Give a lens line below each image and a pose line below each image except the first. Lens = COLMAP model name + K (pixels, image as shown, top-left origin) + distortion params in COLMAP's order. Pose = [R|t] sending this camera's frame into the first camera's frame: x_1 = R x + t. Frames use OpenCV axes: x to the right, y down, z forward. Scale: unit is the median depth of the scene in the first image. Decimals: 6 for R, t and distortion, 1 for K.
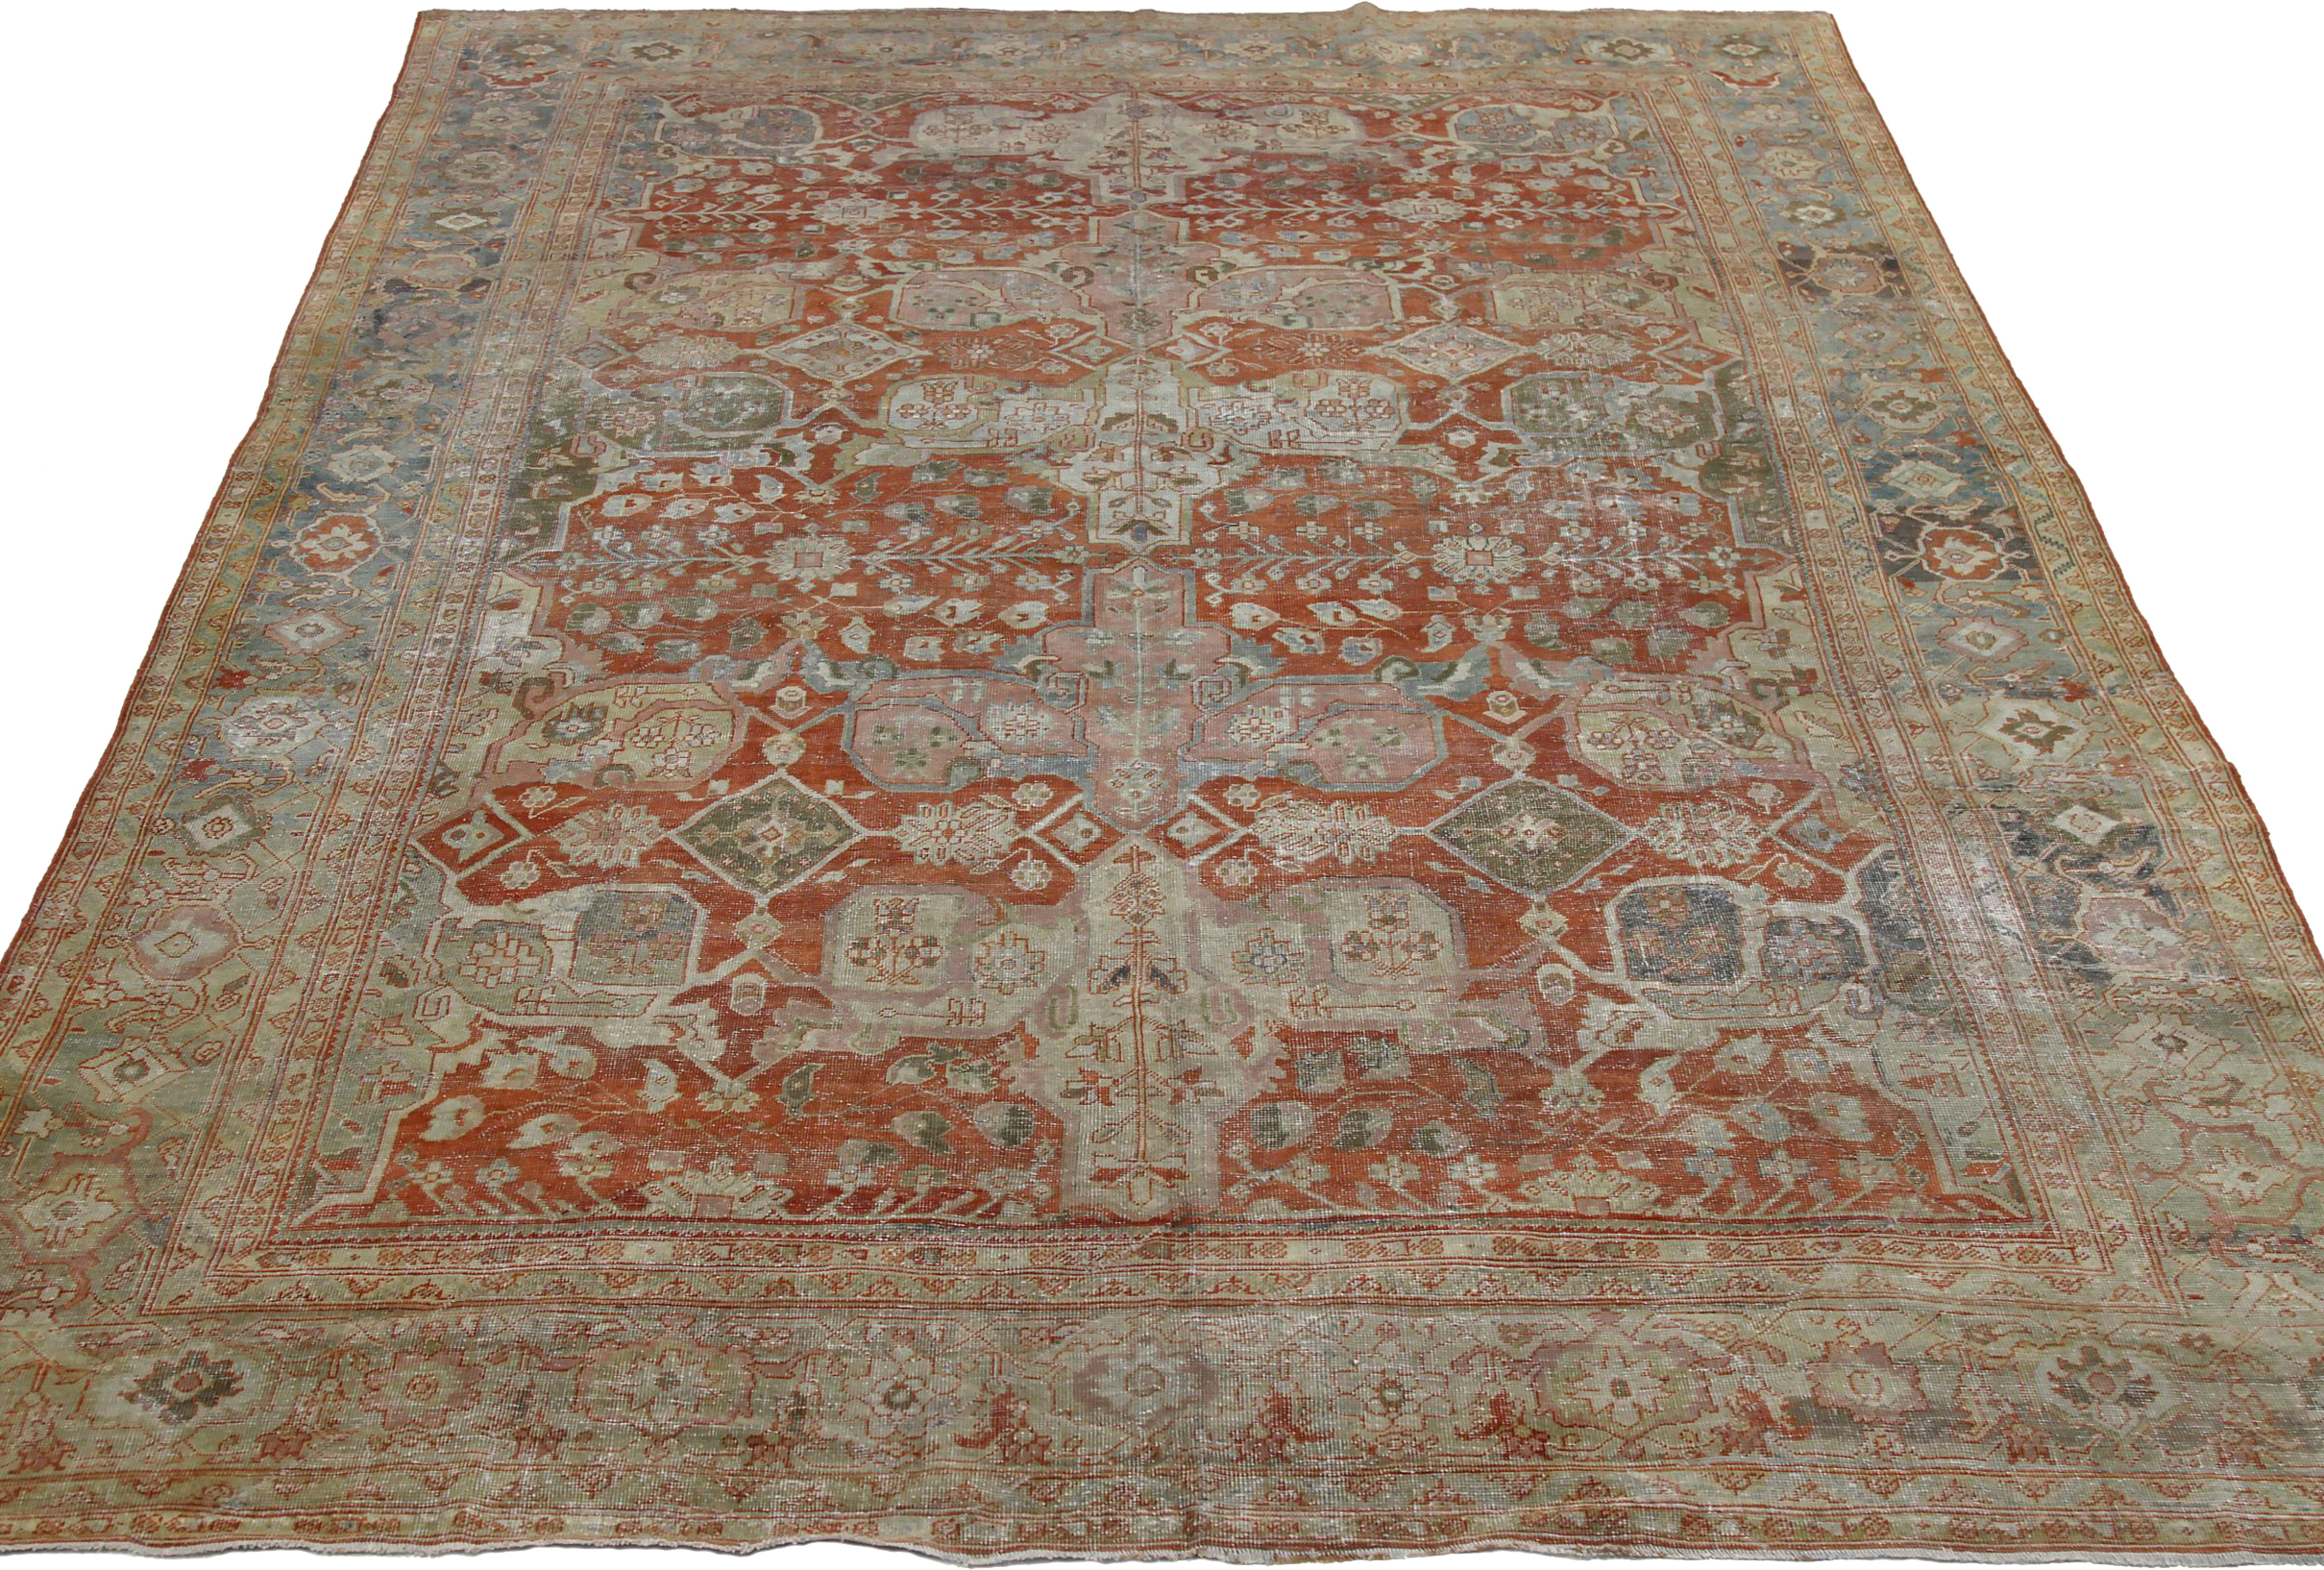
lens RADIAL K [[3024.9, 0, 1148.8], [0, 3024.9, 805.7], [0, 0, 1]] dist [-0.073078, 0.000000]
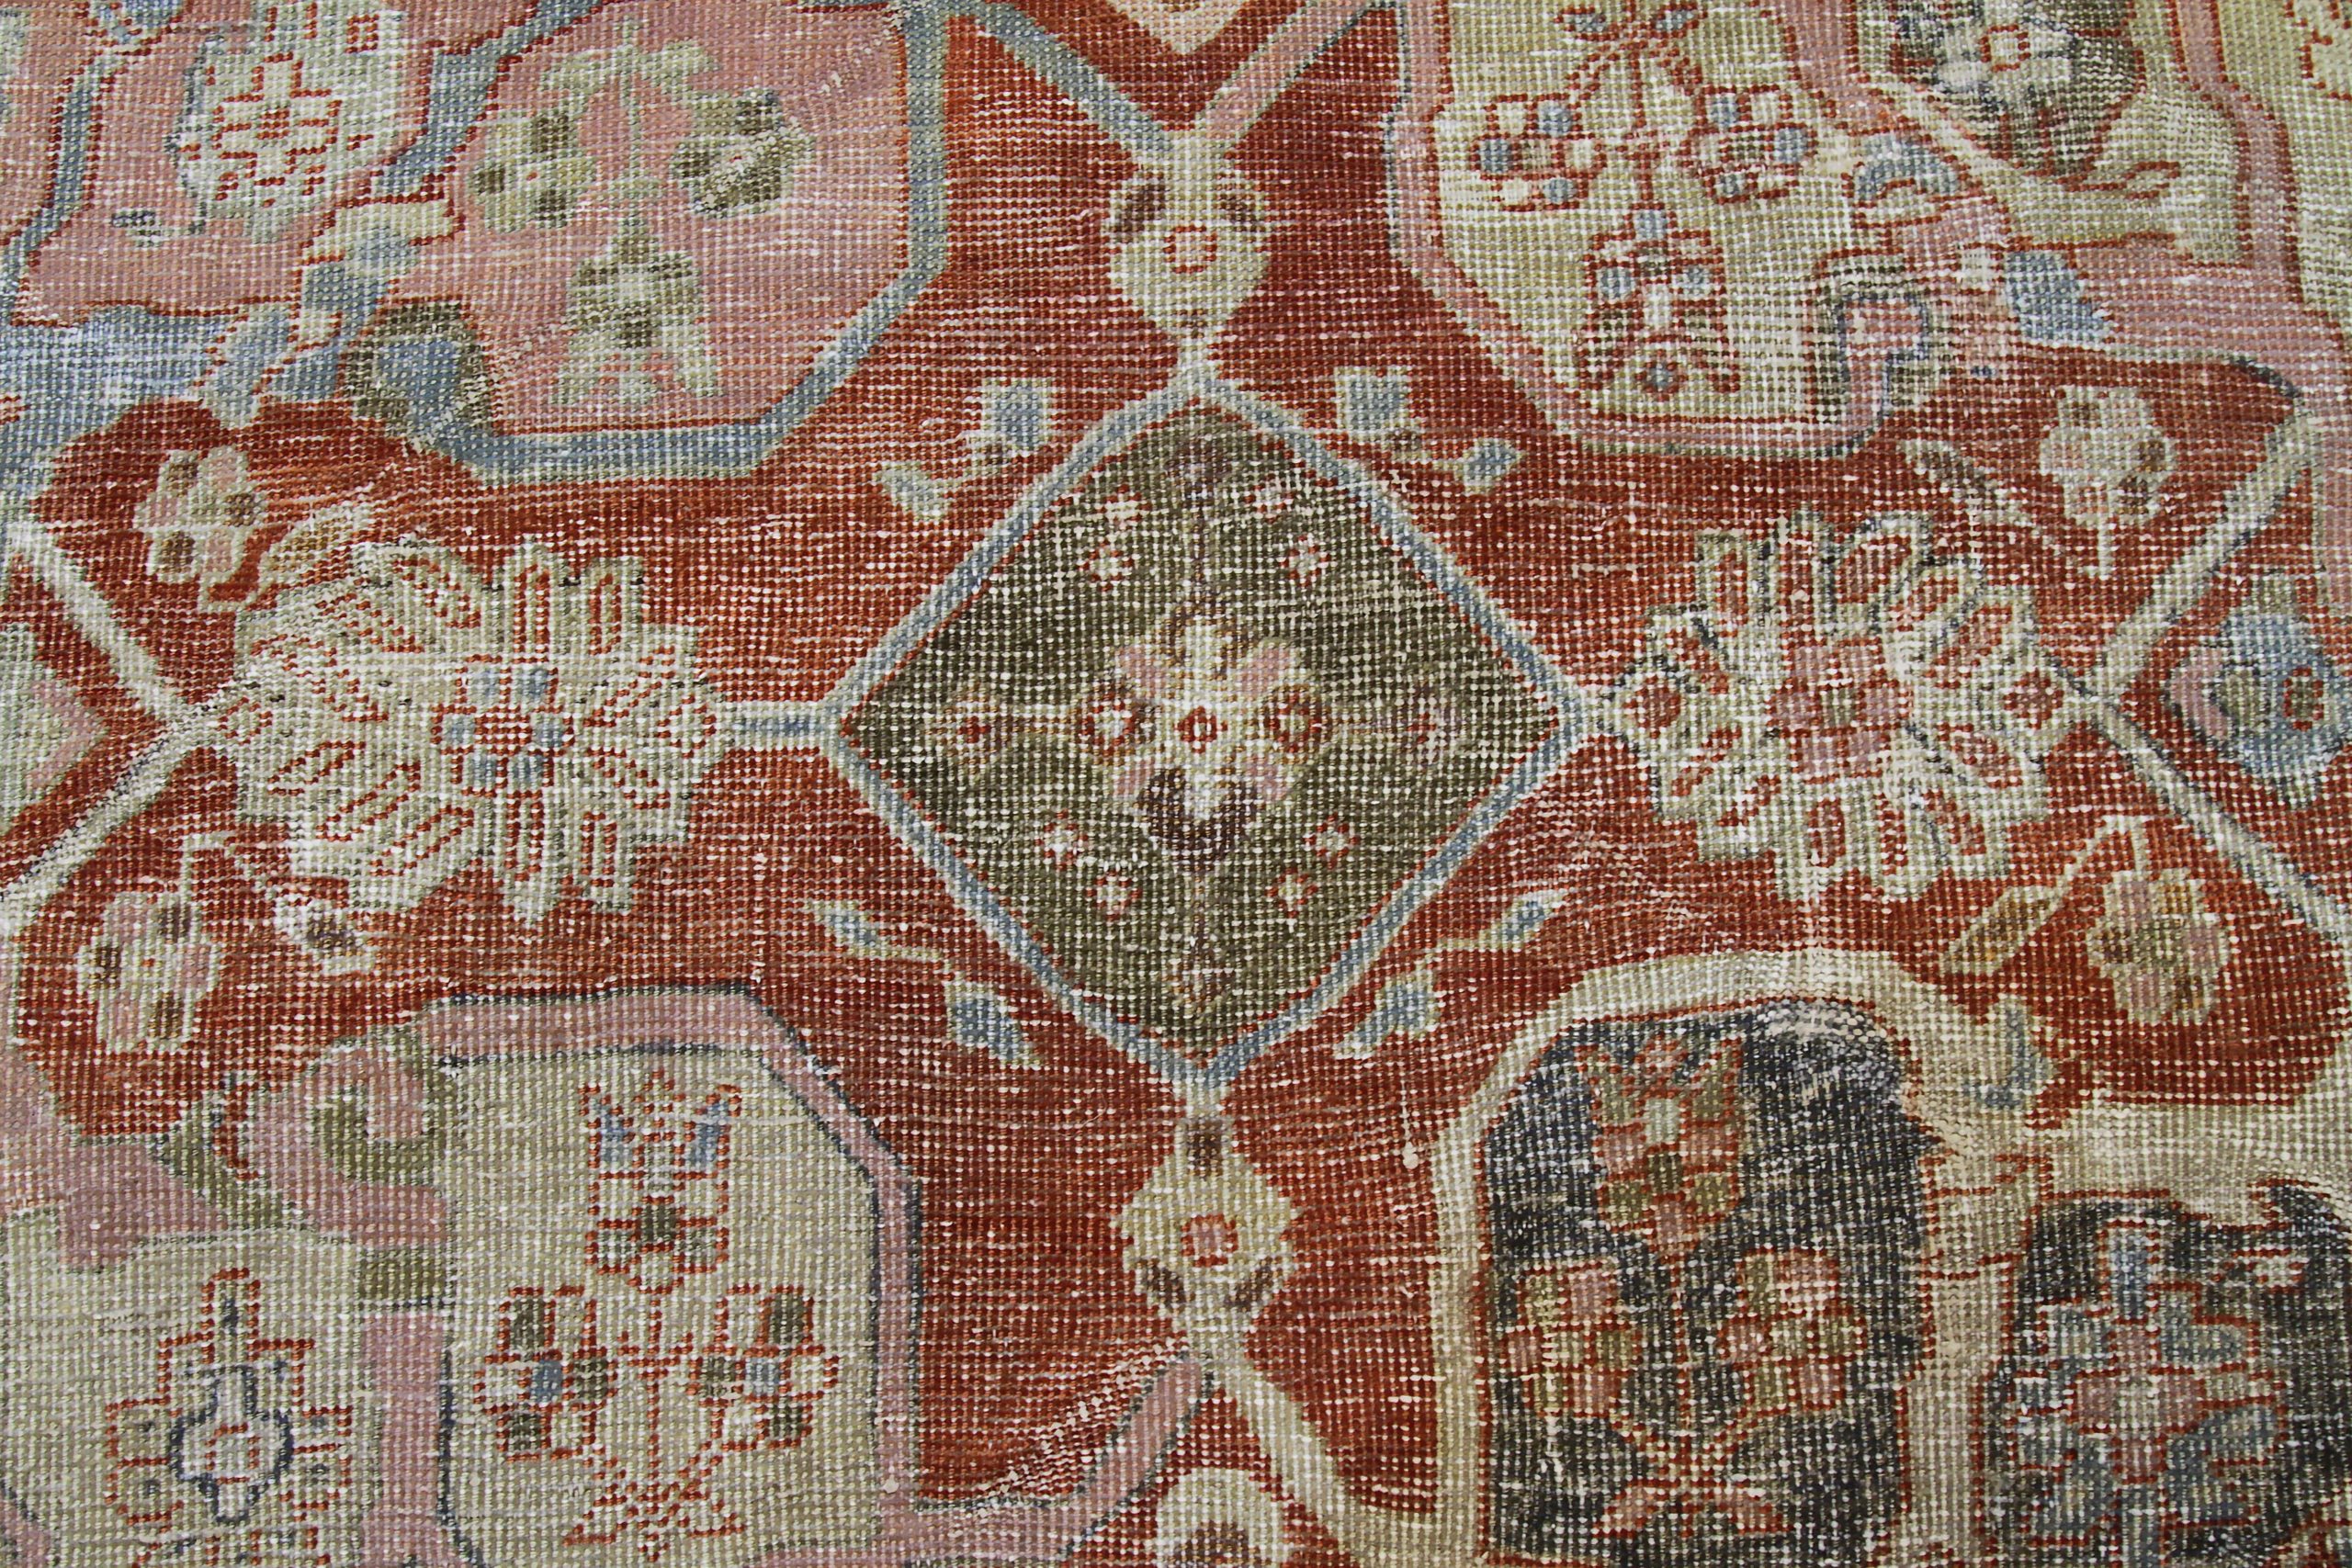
lens RADIAL K [[3060.8, 0, 1183.0], [0, 3060.8, 775.8], [0, 0, 1]] dist [-0.073078, 0.000000]
pose [[0.997641, -0.019917, -0.065688, 0.132023], [0.059996, 0.717943, 0.693511, -0.166242], [0.033348, -0.695817, 0.717445, 0.740250]]
